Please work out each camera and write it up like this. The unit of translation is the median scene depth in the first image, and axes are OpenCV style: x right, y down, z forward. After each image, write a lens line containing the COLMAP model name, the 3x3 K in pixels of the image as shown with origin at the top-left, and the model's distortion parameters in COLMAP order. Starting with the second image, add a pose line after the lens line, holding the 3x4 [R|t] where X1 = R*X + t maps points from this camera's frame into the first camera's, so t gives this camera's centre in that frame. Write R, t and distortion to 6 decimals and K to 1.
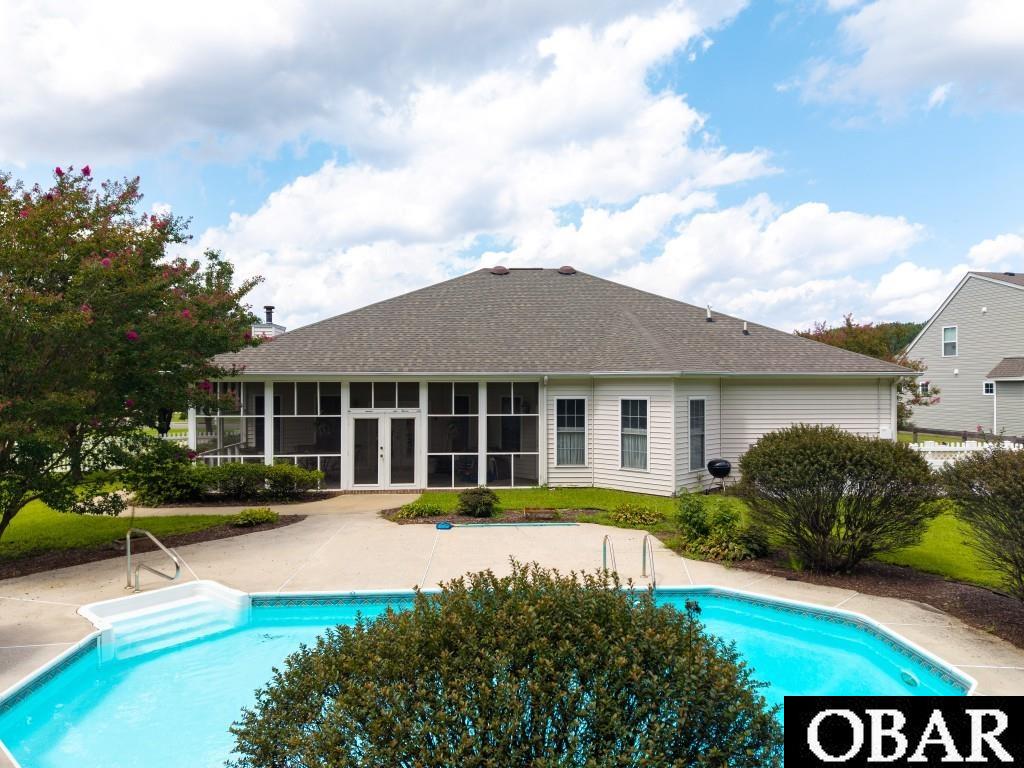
lens RADIAL K [[687.4, 0, 510.9], [0, 687.4, 377.2], [0, 0, 1]] dist [0.033320, -0.034126]
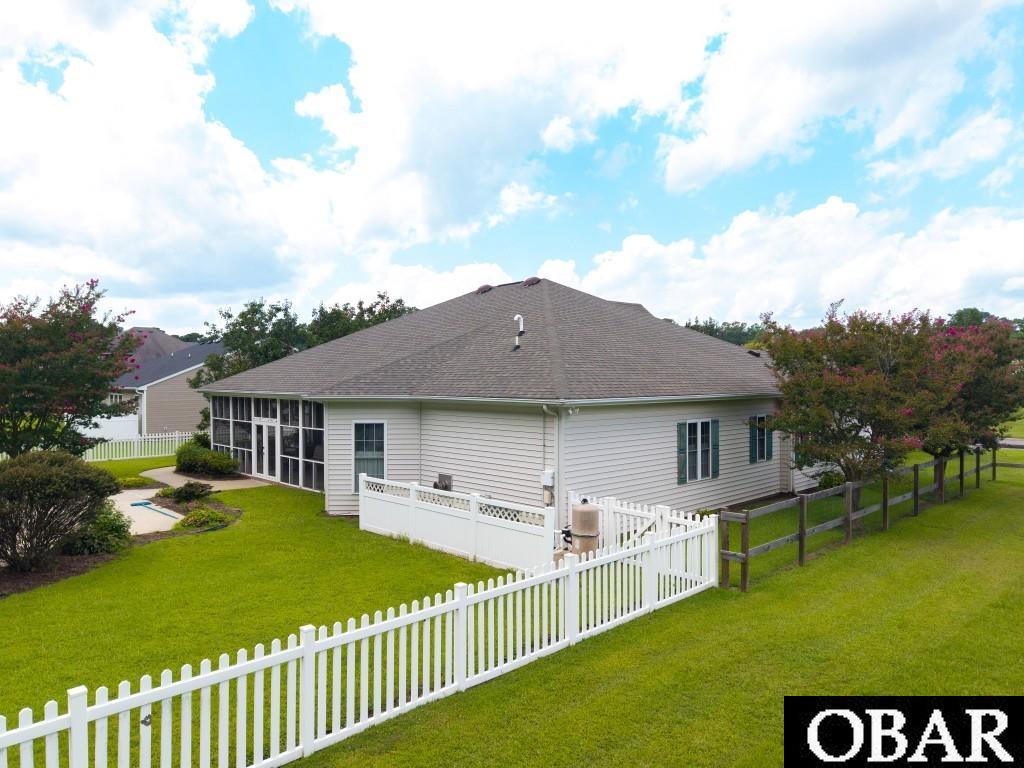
lens RADIAL K [[687.4, 0, 518.8], [0, 687.4, 376.1], [0, 0, 1]] dist [0.033320, -0.034126]
pose [[0.650060, -0.001121, -0.759882, 1.145364], [0.010943, 0.999909, 0.007886, -0.040566], [0.759804, -0.013442, 0.650013, 0.501051]]
